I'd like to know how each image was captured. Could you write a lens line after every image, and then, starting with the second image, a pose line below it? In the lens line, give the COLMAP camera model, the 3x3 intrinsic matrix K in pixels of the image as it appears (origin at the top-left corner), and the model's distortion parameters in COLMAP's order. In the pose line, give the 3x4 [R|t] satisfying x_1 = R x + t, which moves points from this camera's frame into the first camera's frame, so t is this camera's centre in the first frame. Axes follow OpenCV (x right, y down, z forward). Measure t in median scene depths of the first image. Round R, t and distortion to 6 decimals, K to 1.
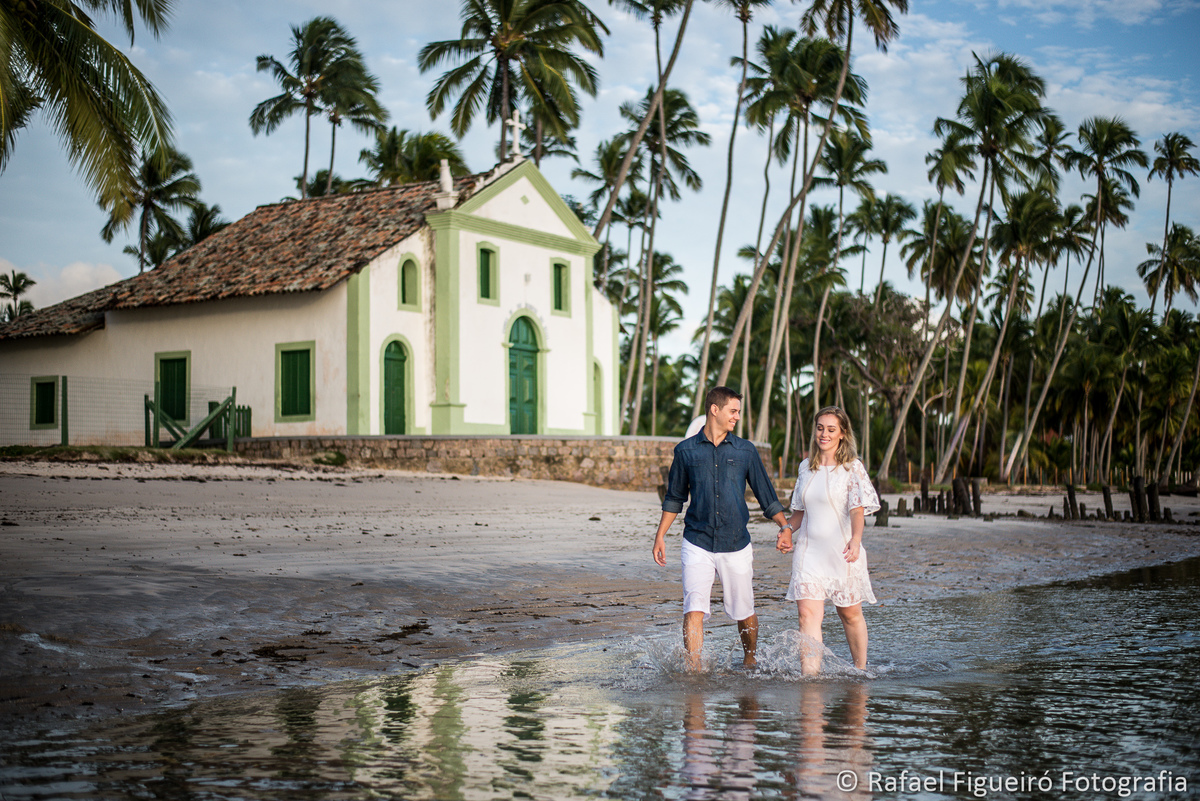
lens RADIAL K [[1724.3, 0, 600.0], [0, 1724.3, 400.5], [0, 0, 1]] dist [-0.106439, 0.100922]
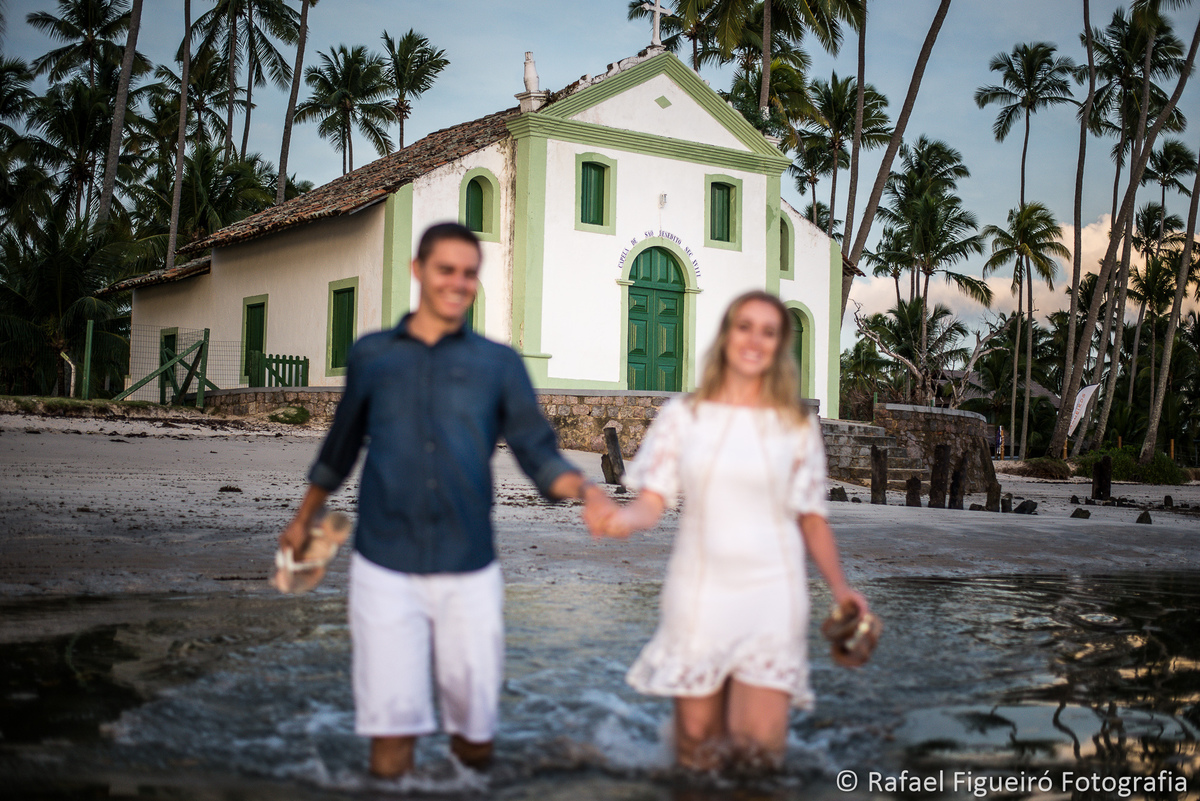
lens RADIAL K [[1724.3, 0, 600.0], [0, 1724.3, 400.5], [0, 0, 1]] dist [-0.106439, 0.100922]
pose [[0.927205, 0.008097, -0.374466, 0.238474], [-0.006187, 0.999961, 0.006302, 0.017641], [0.374502, -0.003526, 0.927219, 0.261028]]
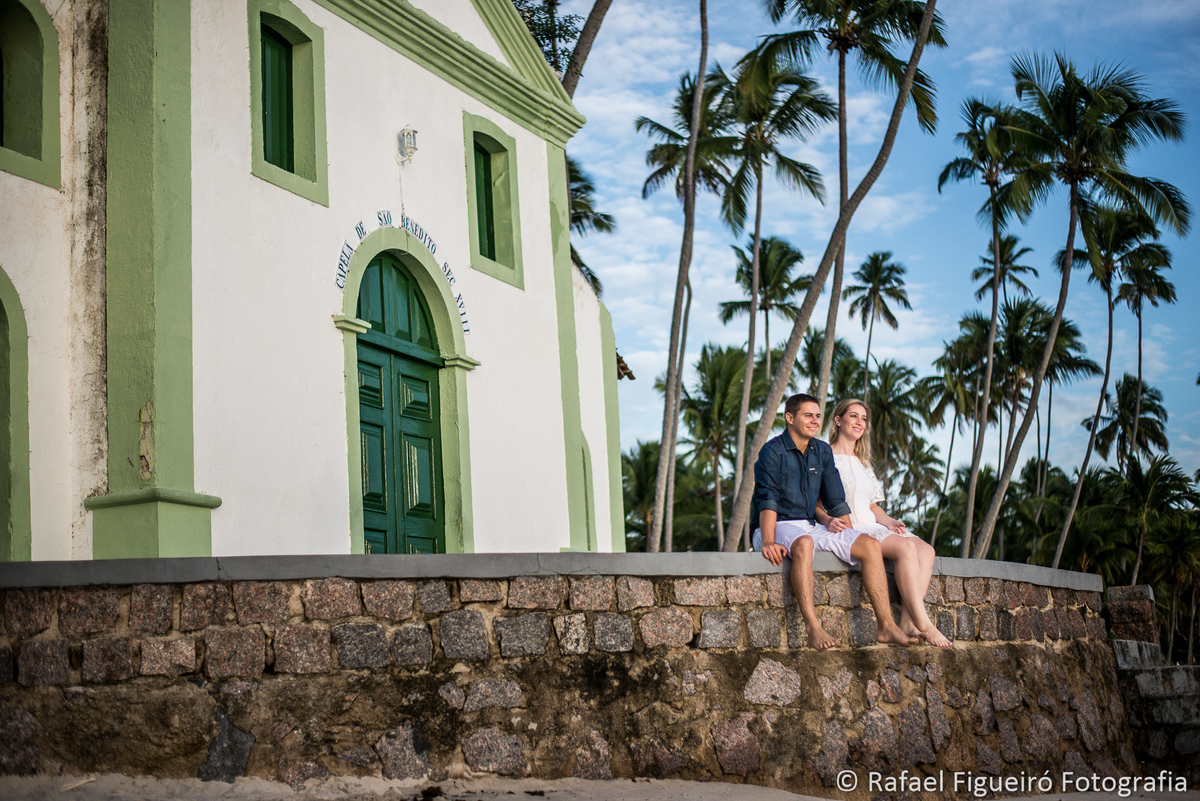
lens RADIAL K [[1724.3, 0, 600.0], [0, 1724.3, 400.5], [0, 0, 1]] dist [-0.106439, 0.100922]
pose [[0.993707, -0.030457, 0.107791, -0.043936], [0.044235, 0.990809, -0.127832, 0.024666], [-0.102907, 0.131796, 0.985921, 0.695969]]
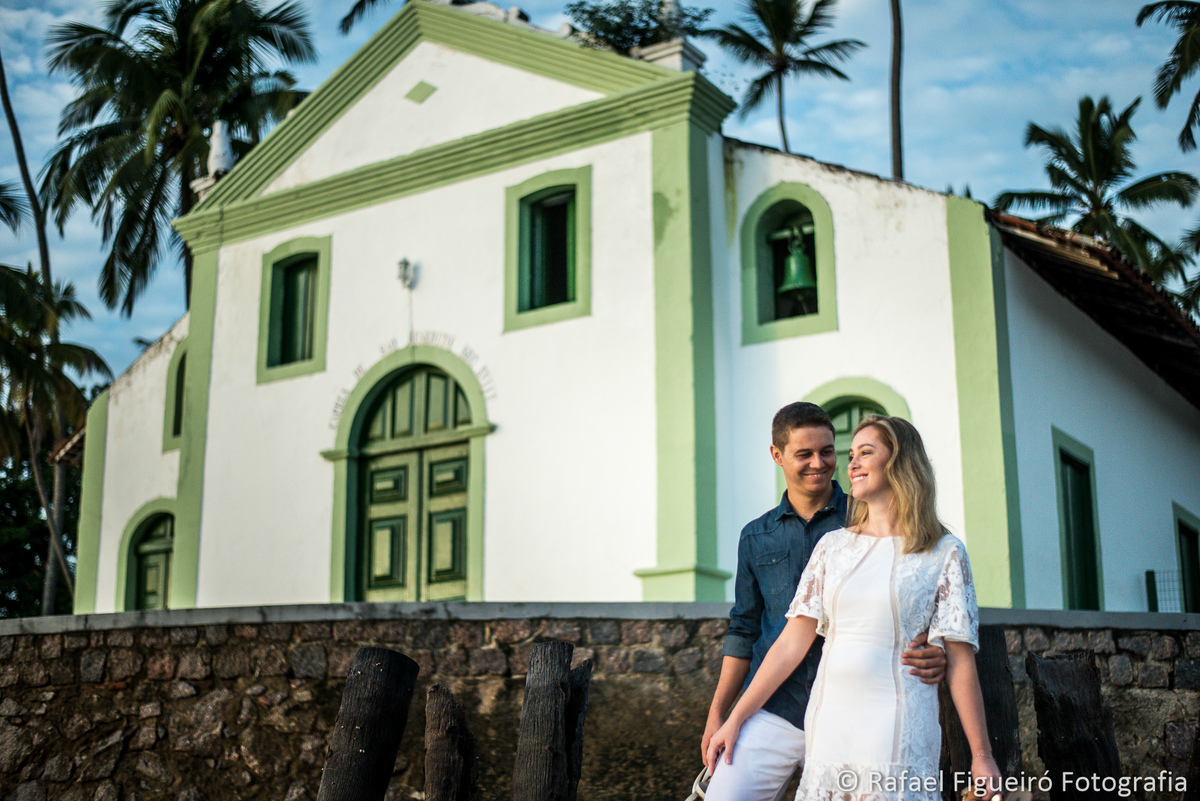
lens RADIAL K [[1724.3, 0, 600.0], [0, 1724.3, 400.5], [0, 0, 1]] dist [-0.106439, 0.100922]
pose [[-0.043026, -0.248044, -0.967793, 0.349030], [0.062830, 0.966101, -0.250404, 0.063092], [0.997096, -0.071581, -0.025983, 1.093810]]
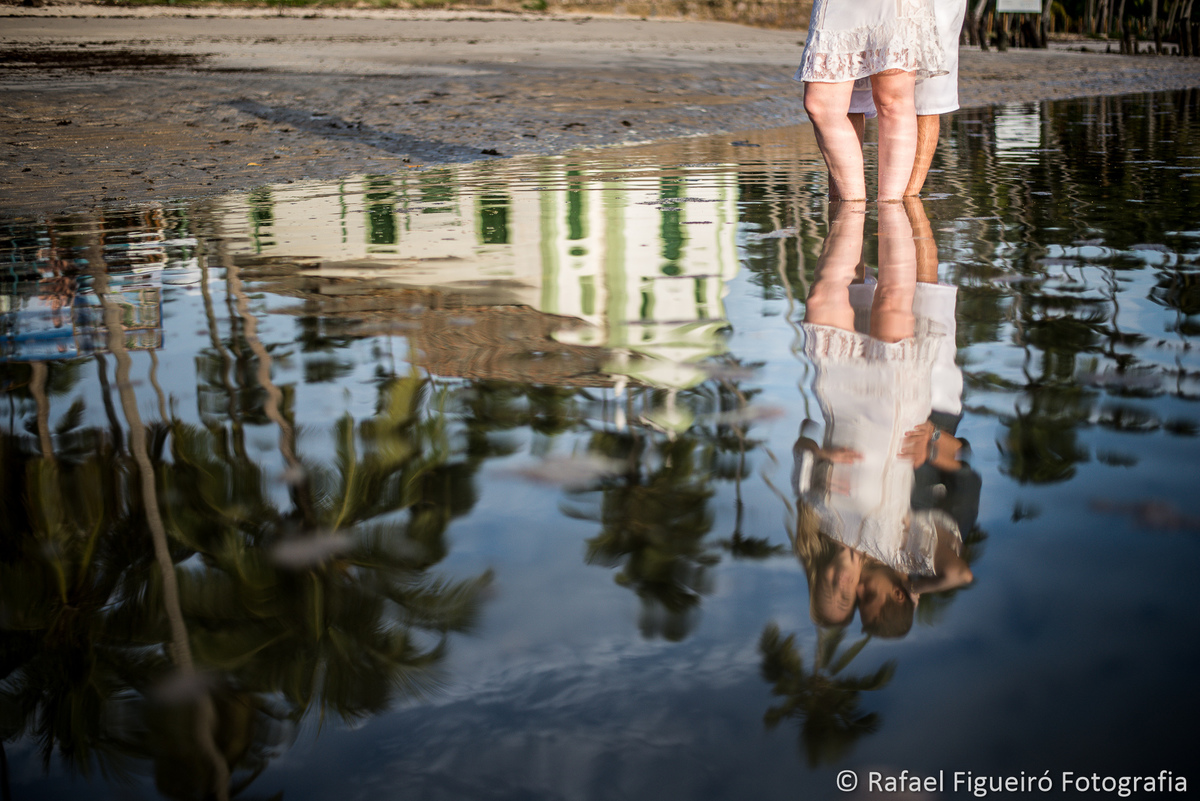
lens RADIAL K [[1724.3, 0, 600.0], [0, 1724.3, 400.5], [0, 0, 1]] dist [-0.106439, 0.100922]
pose [[0.999882, -0.015076, 0.003045, -0.100889], [0.013833, 0.968006, 0.250547, 0.001377], [-0.006725, -0.250475, 0.968100, -0.206786]]
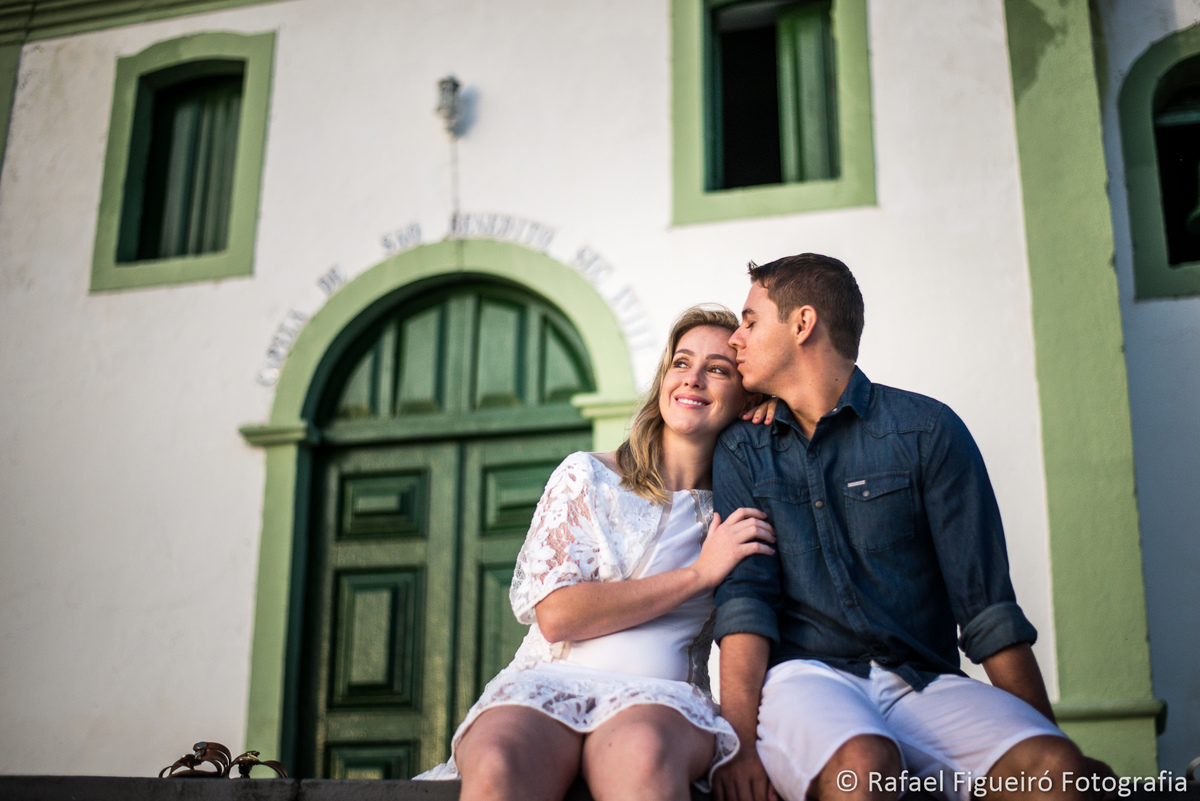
lens RADIAL K [[1724.3, 0, 600.0], [0, 1724.3, 400.5], [0, 0, 1]] dist [-0.106439, 0.100922]
pose [[0.264131, -0.310204, -0.913241, 0.147799], [0.044246, 0.949767, -0.309814, 0.029889], [0.963471, 0.041425, 0.264588, 1.000863]]
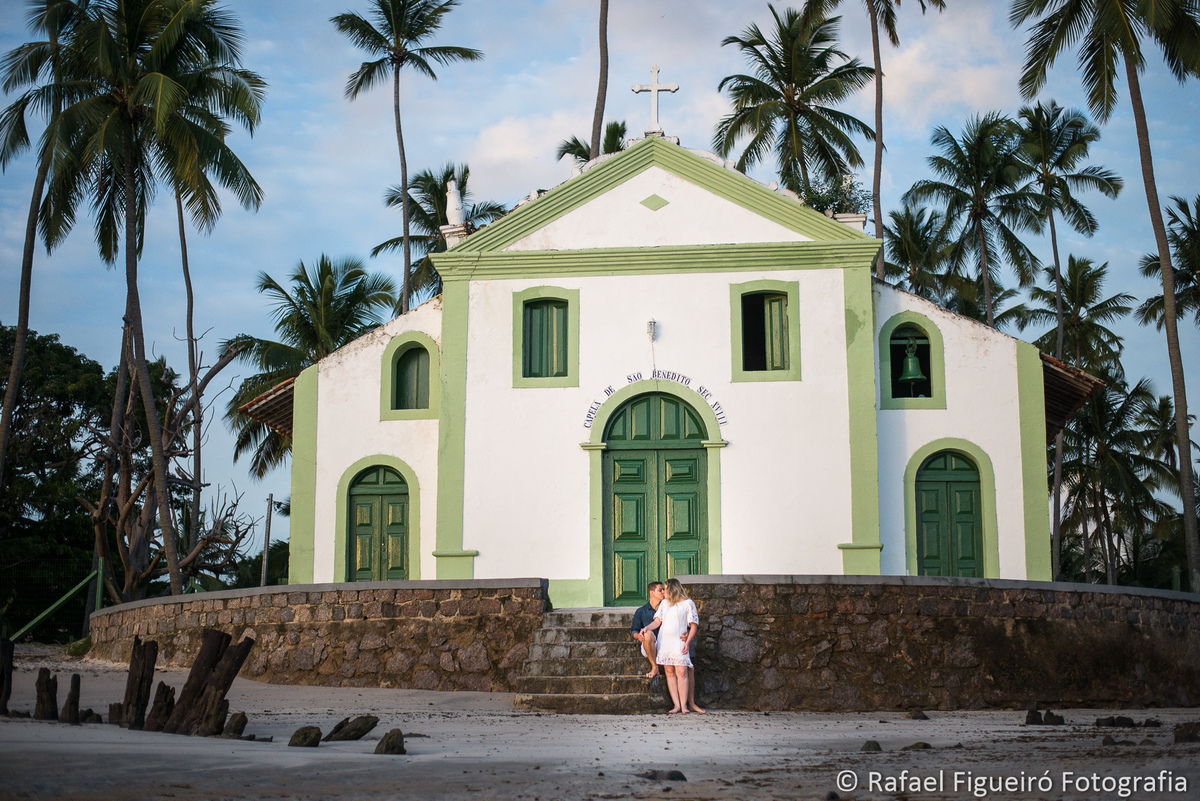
lens RADIAL K [[1724.3, 0, 600.0], [0, 1724.3, 400.5], [0, 0, 1]] dist [-0.106439, 0.100922]
pose [[0.426841, -0.171043, -0.888004, 0.491320], [0.053078, 0.984996, -0.164212, 0.051590], [0.902768, 0.022959, 0.429516, 0.757577]]
